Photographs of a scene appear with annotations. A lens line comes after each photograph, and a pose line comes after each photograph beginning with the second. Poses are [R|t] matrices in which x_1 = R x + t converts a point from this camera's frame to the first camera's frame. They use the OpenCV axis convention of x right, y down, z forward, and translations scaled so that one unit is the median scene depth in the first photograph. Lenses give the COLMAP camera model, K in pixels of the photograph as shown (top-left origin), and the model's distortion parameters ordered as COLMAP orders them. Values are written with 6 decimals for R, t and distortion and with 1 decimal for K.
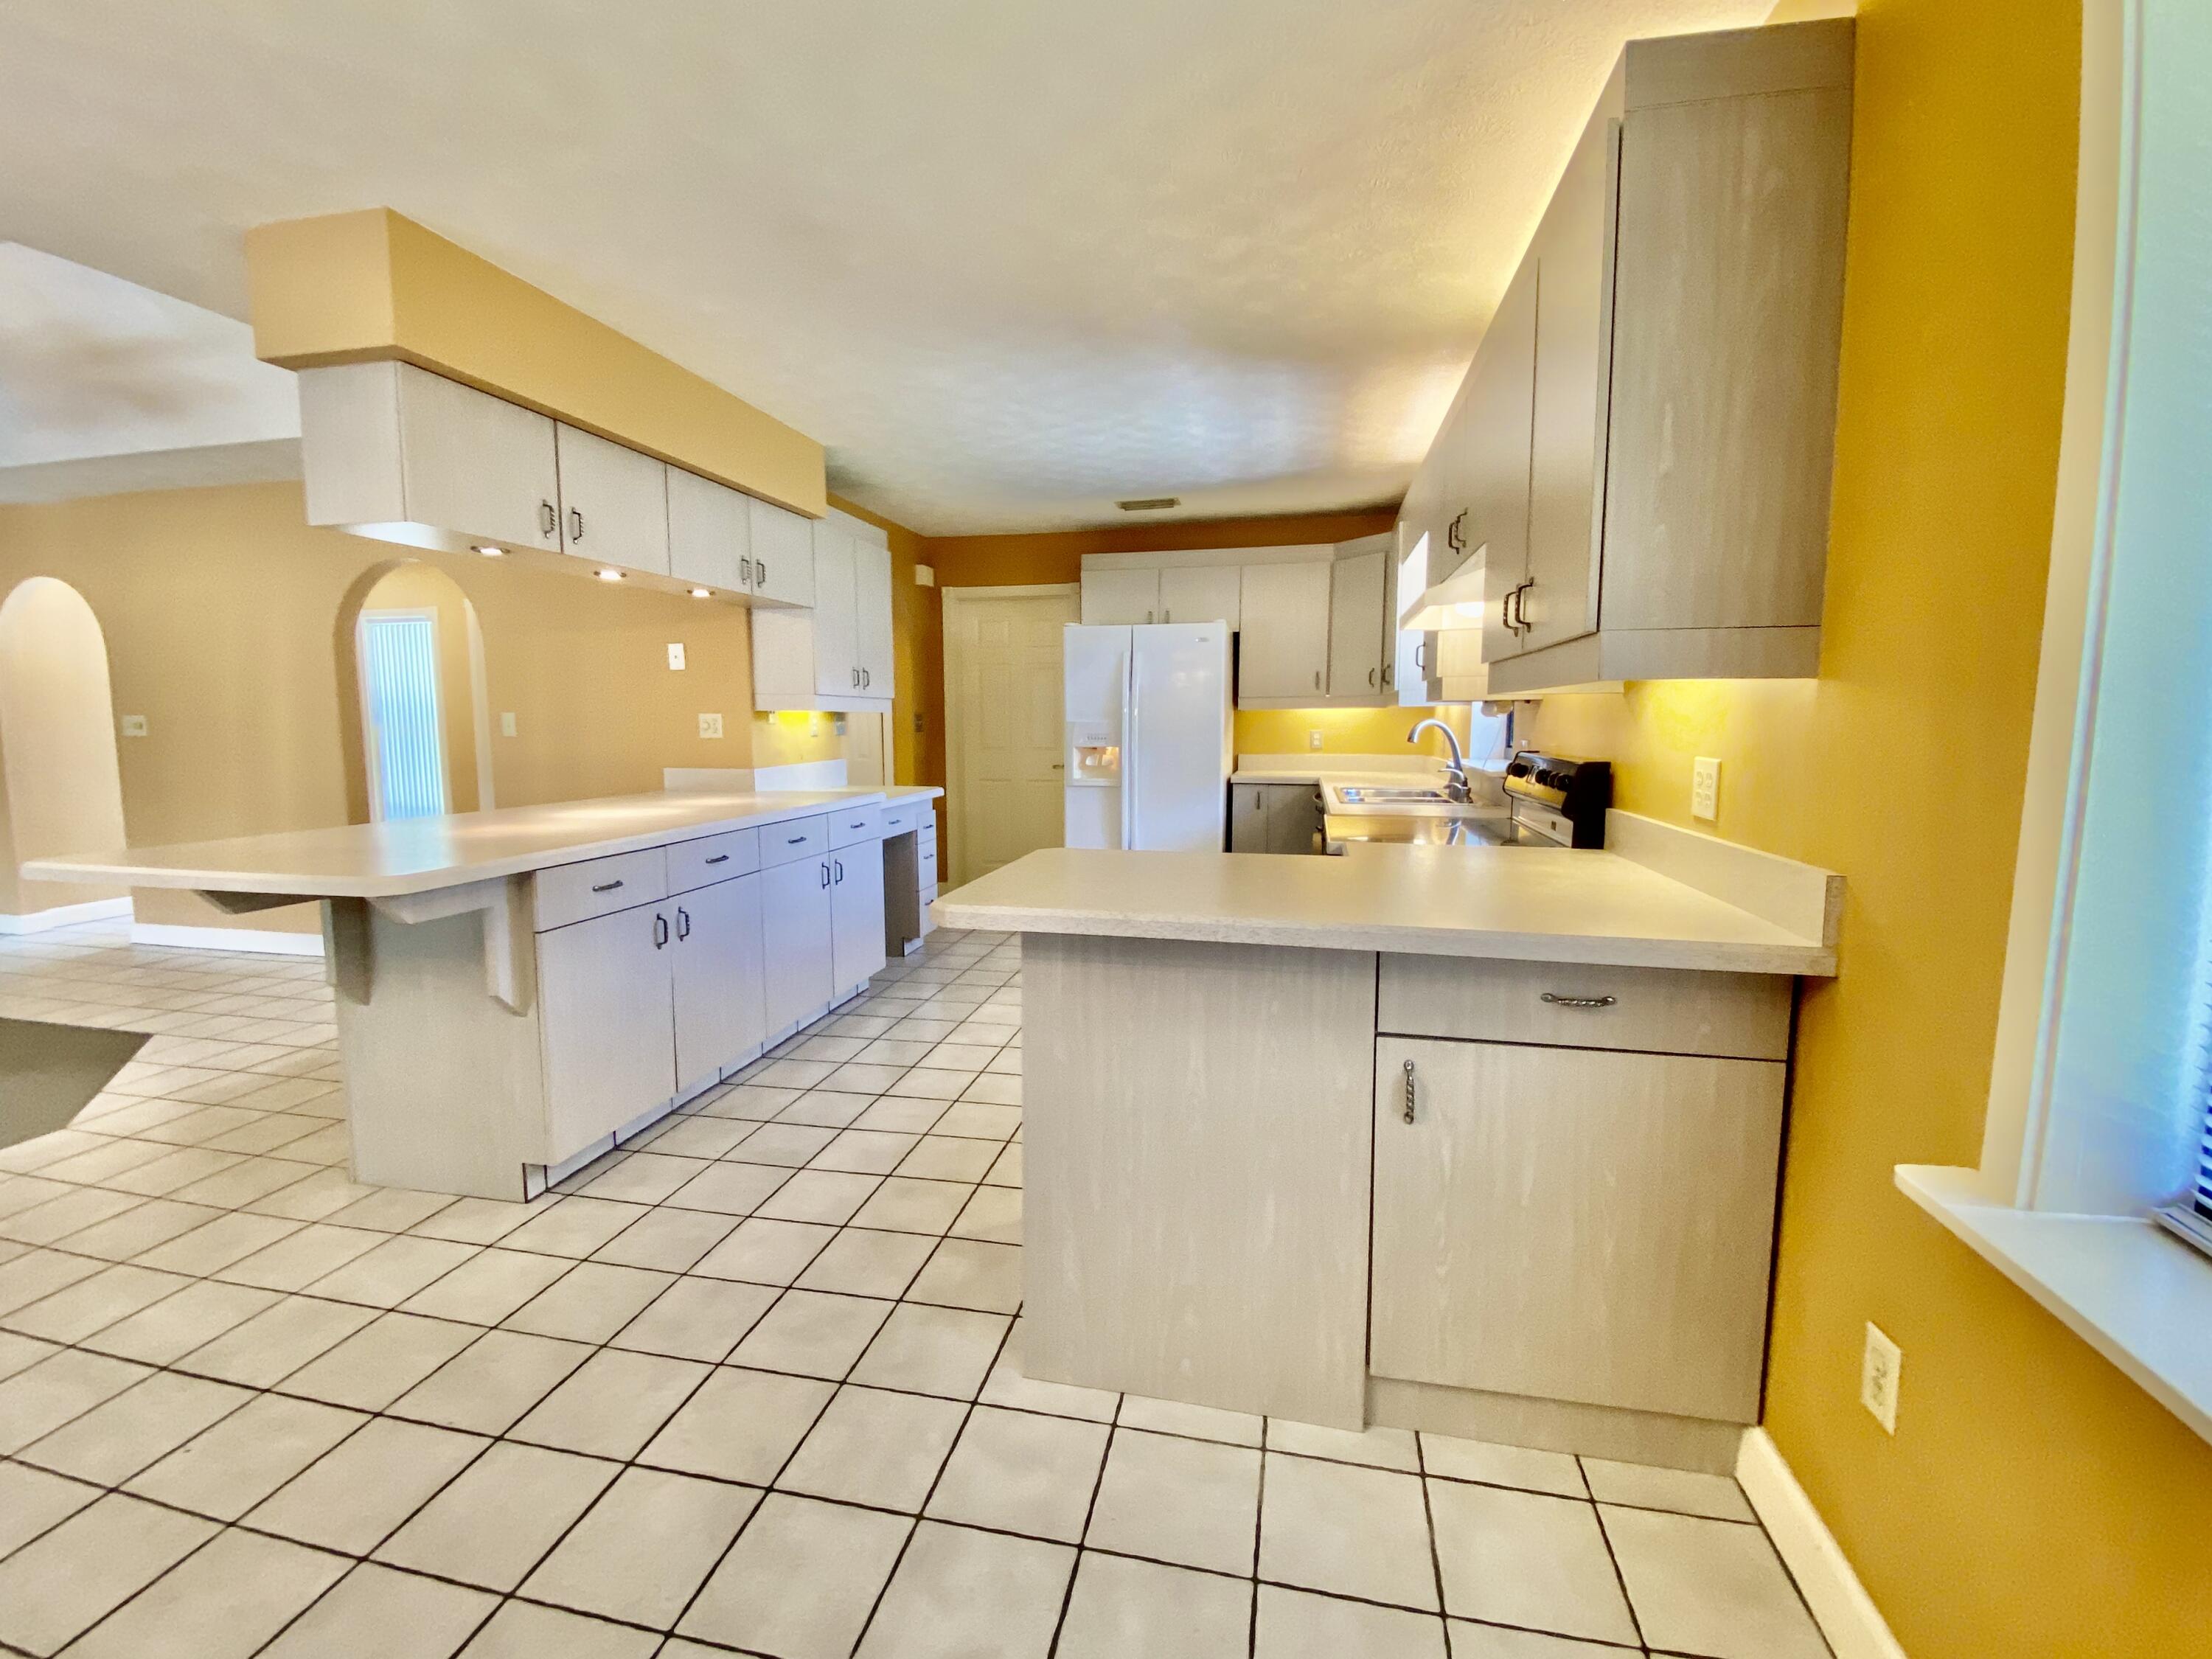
lens RADIAL K [[947.6, 0, 1100.2], [0, 947.6, 831.5], [0, 0, 1]] dist [0.000417, -0.000064]
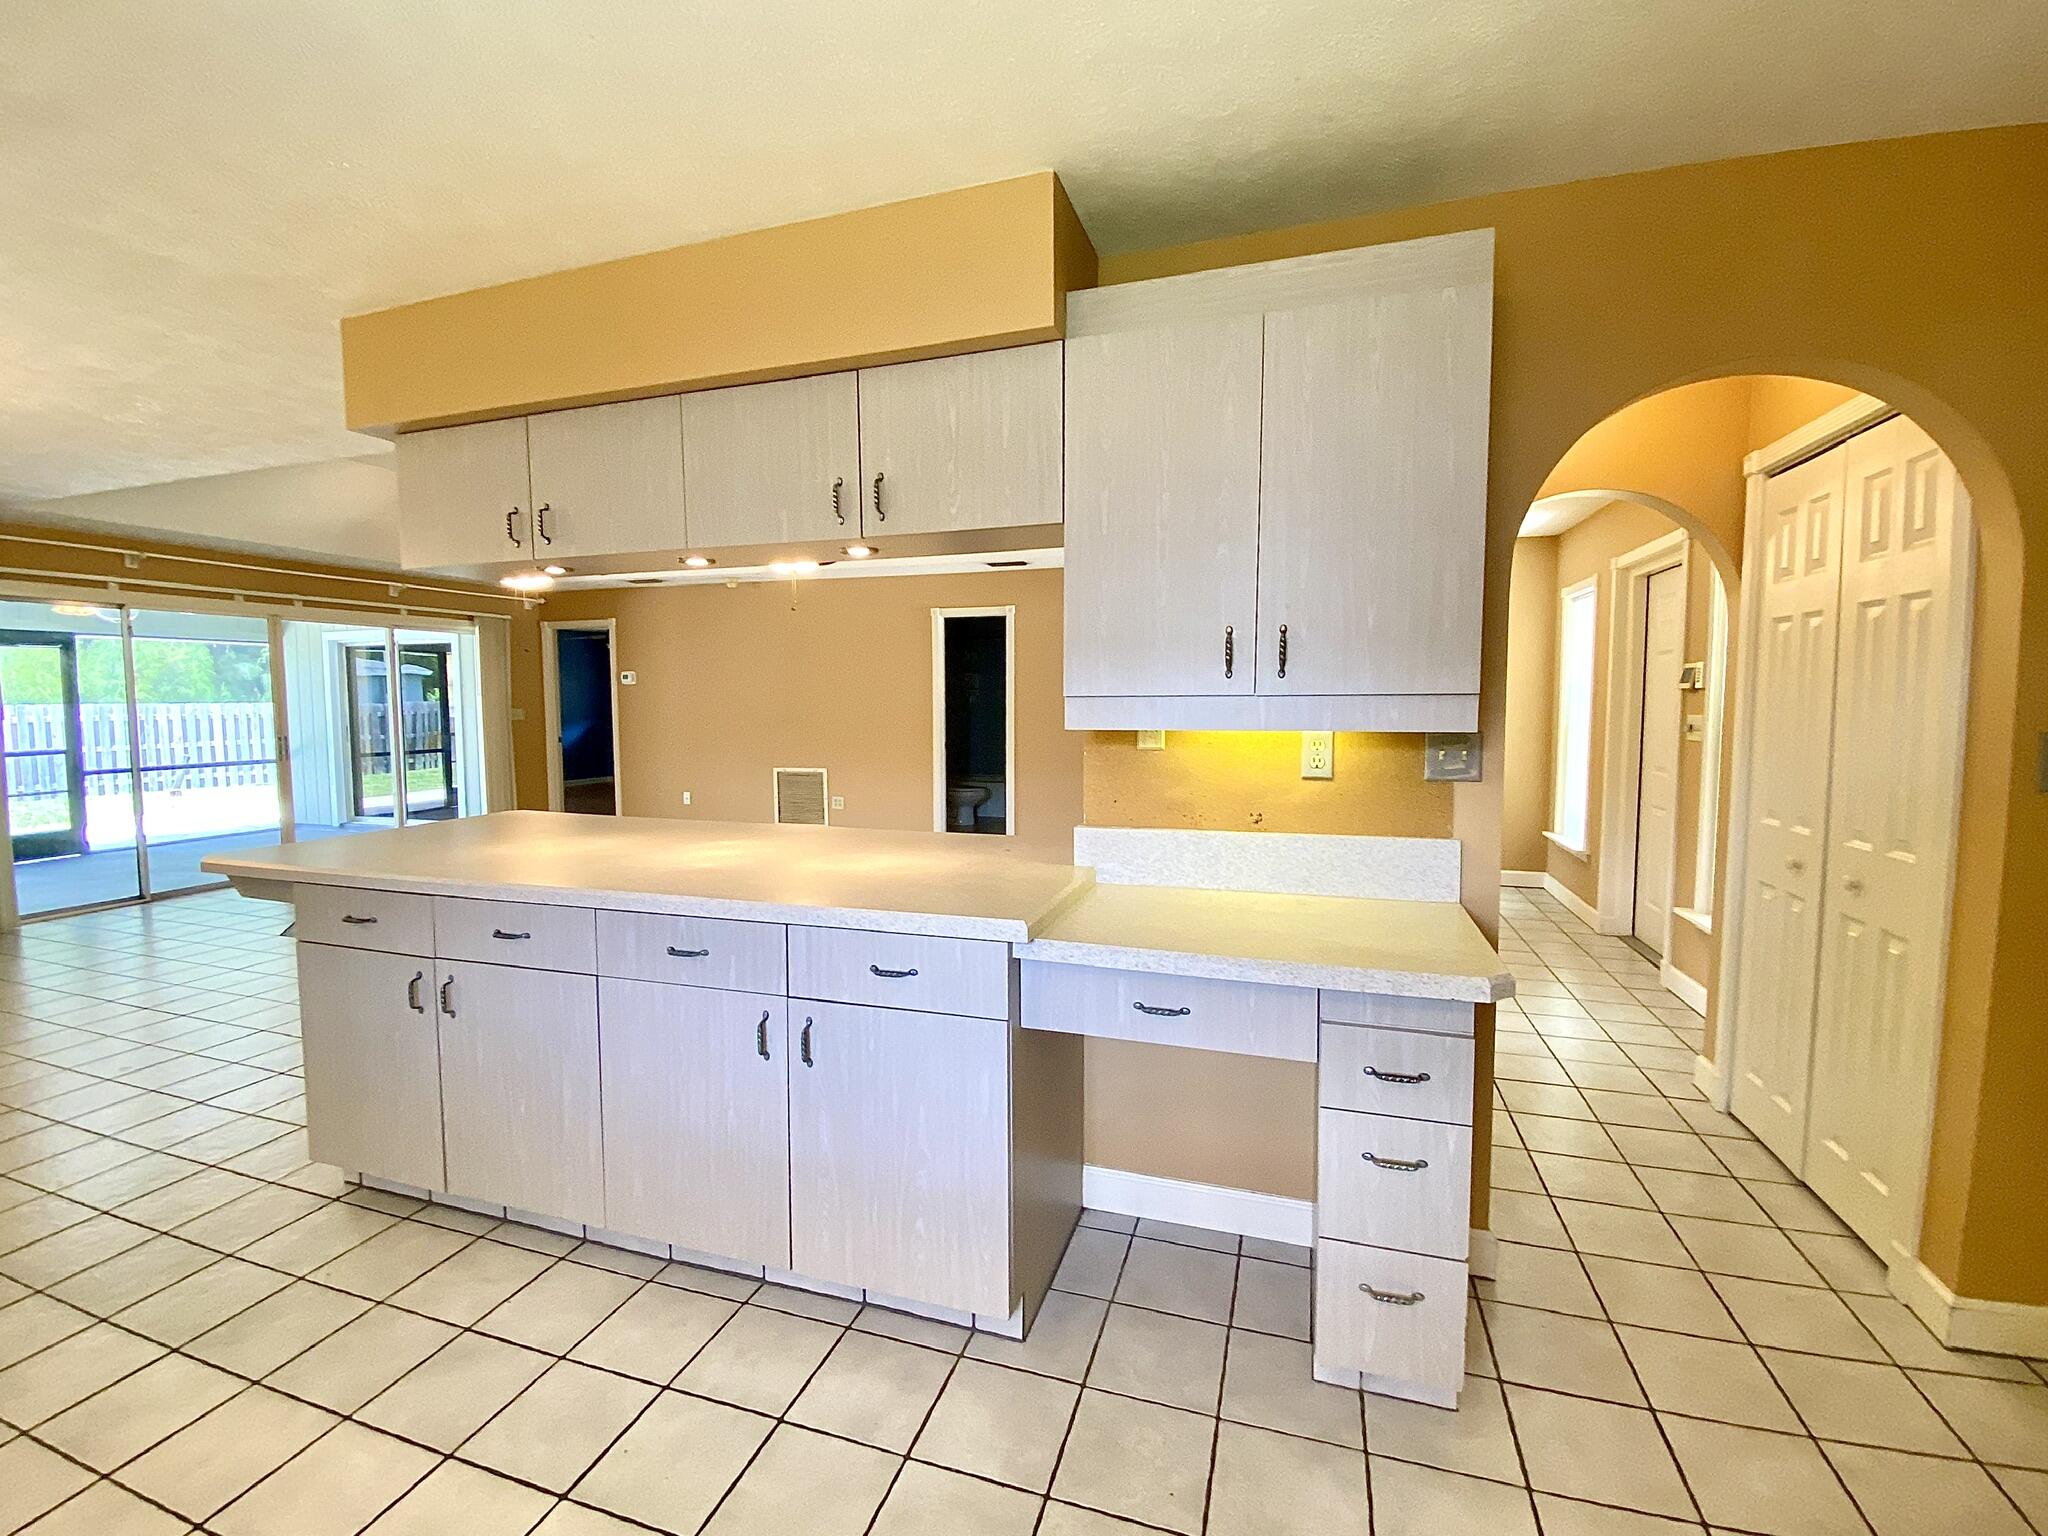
lens RADIAL K [[877.3, 0, 1018.6], [0, 877.3, 769.8], [0, 0, 1]] dist [0.000417, -0.000064]
pose [[-0.104254, 0.086443, -0.990787, 0.180539], [-0.111182, 0.988958, 0.097983, -0.173299], [0.988317, 0.120372, -0.093492, 1.183573]]
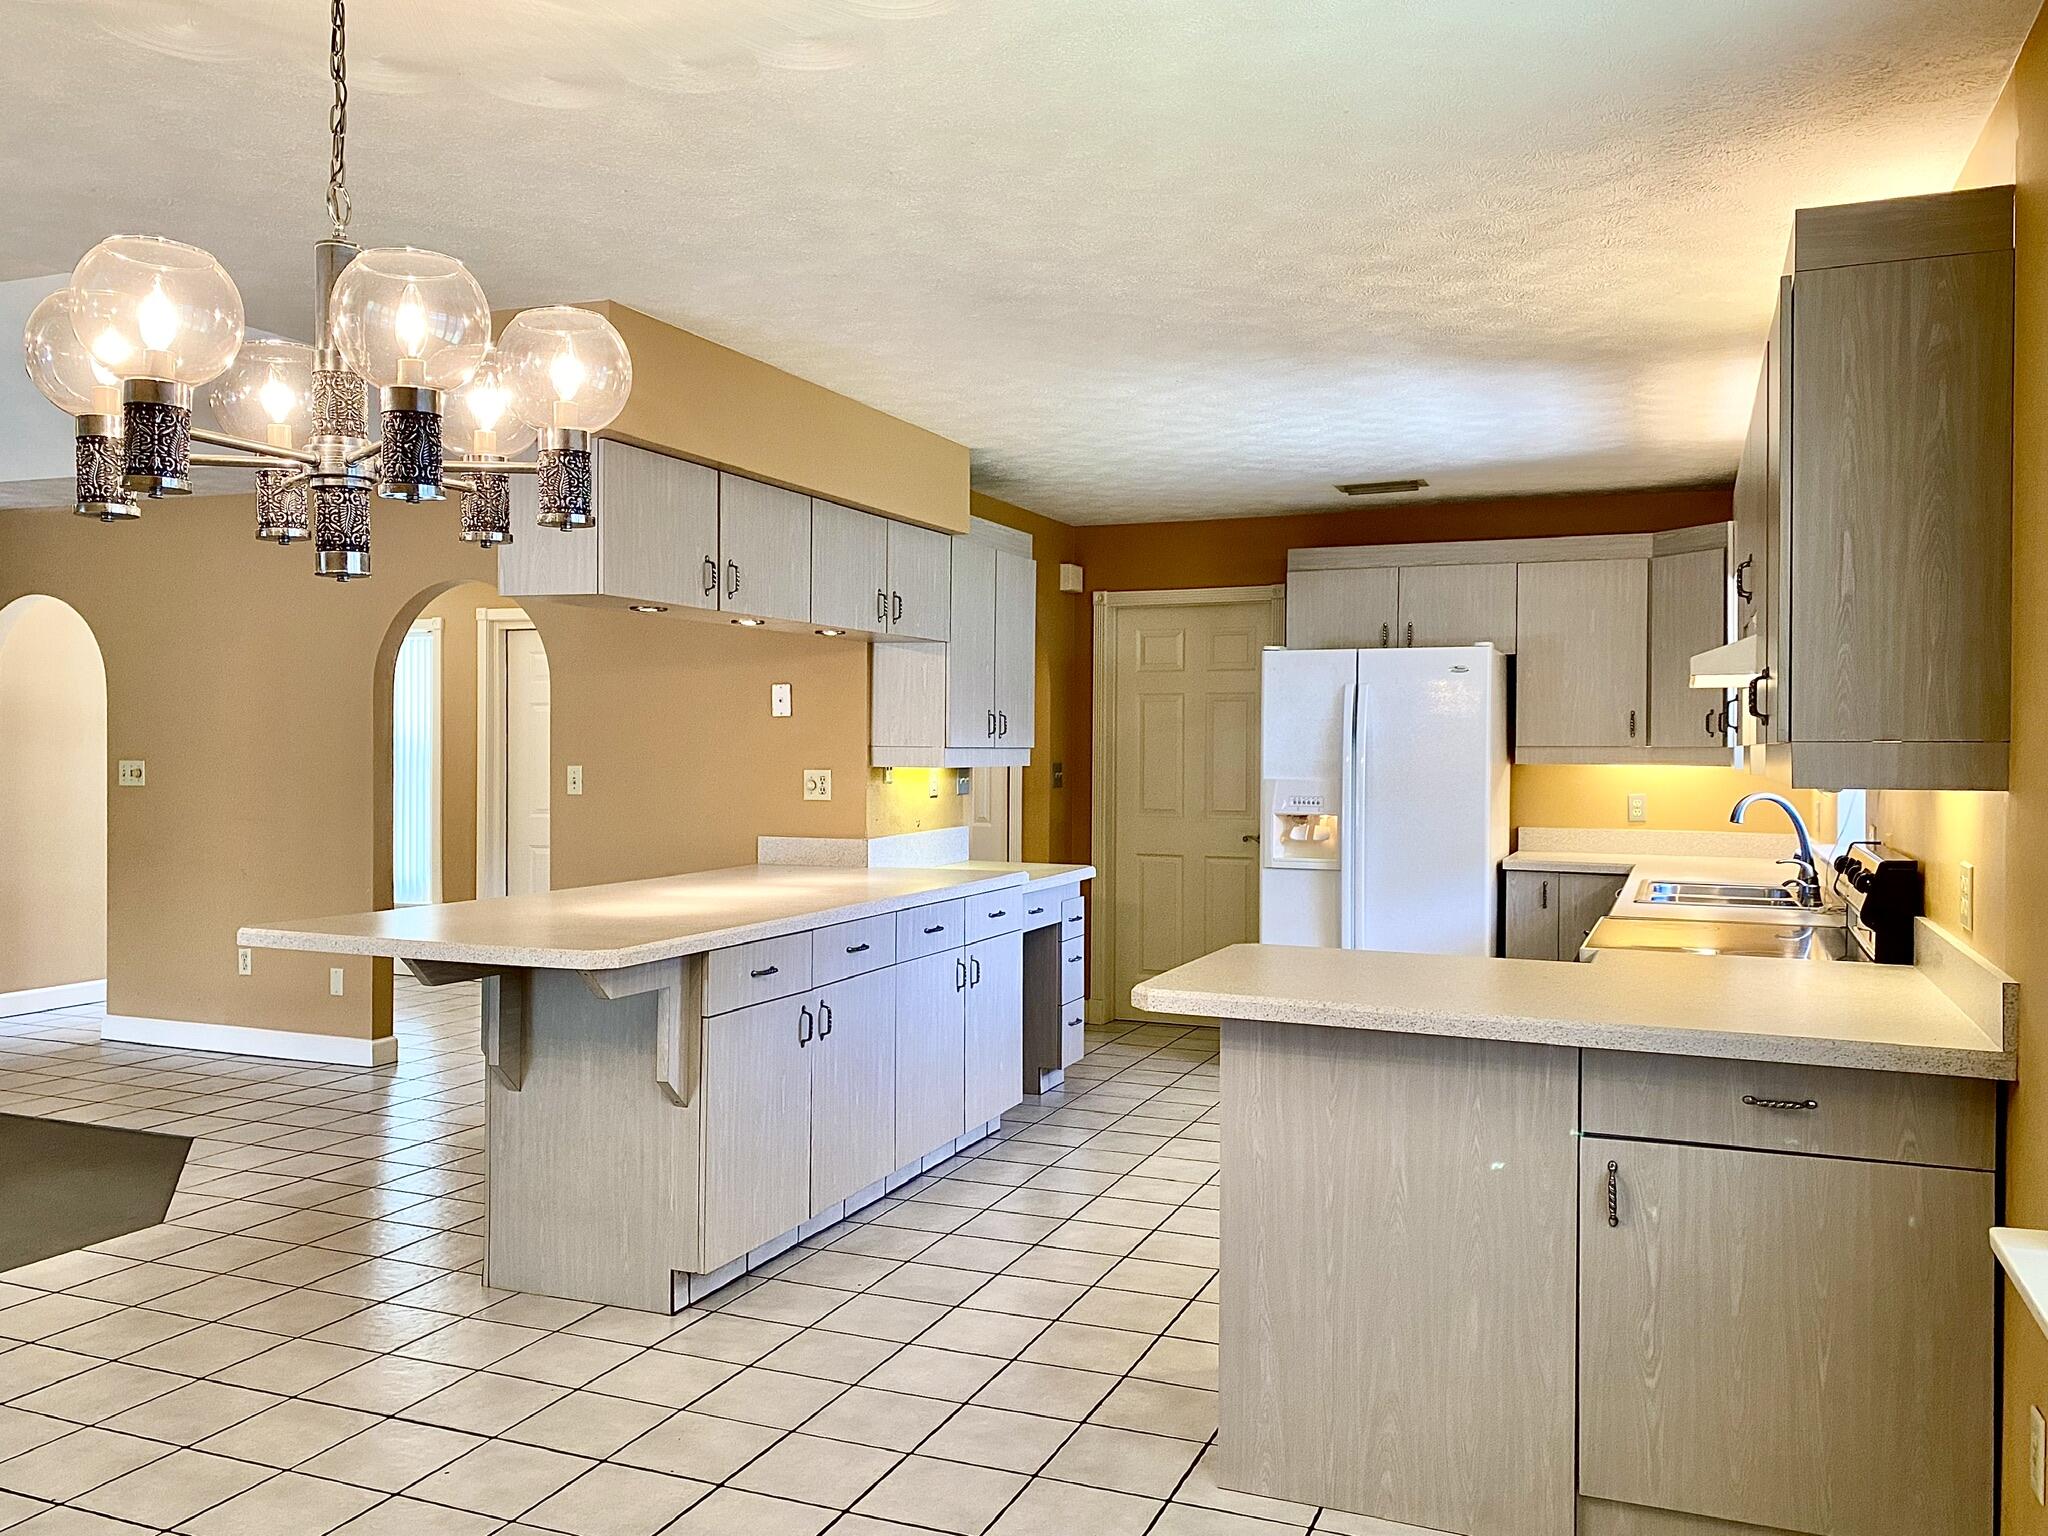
lens RADIAL K [[1606.5, 0, 1027.6], [0, 1606.5, 753.0], [0, 0, 1]] dist [0.108715, -0.209934]
pose [[0.983970, 0.007955, -0.178159, 0.008679], [-0.028076, 0.993457, -0.110704, 0.008656], [0.176112, 0.113931, 0.977755, -0.355595]]
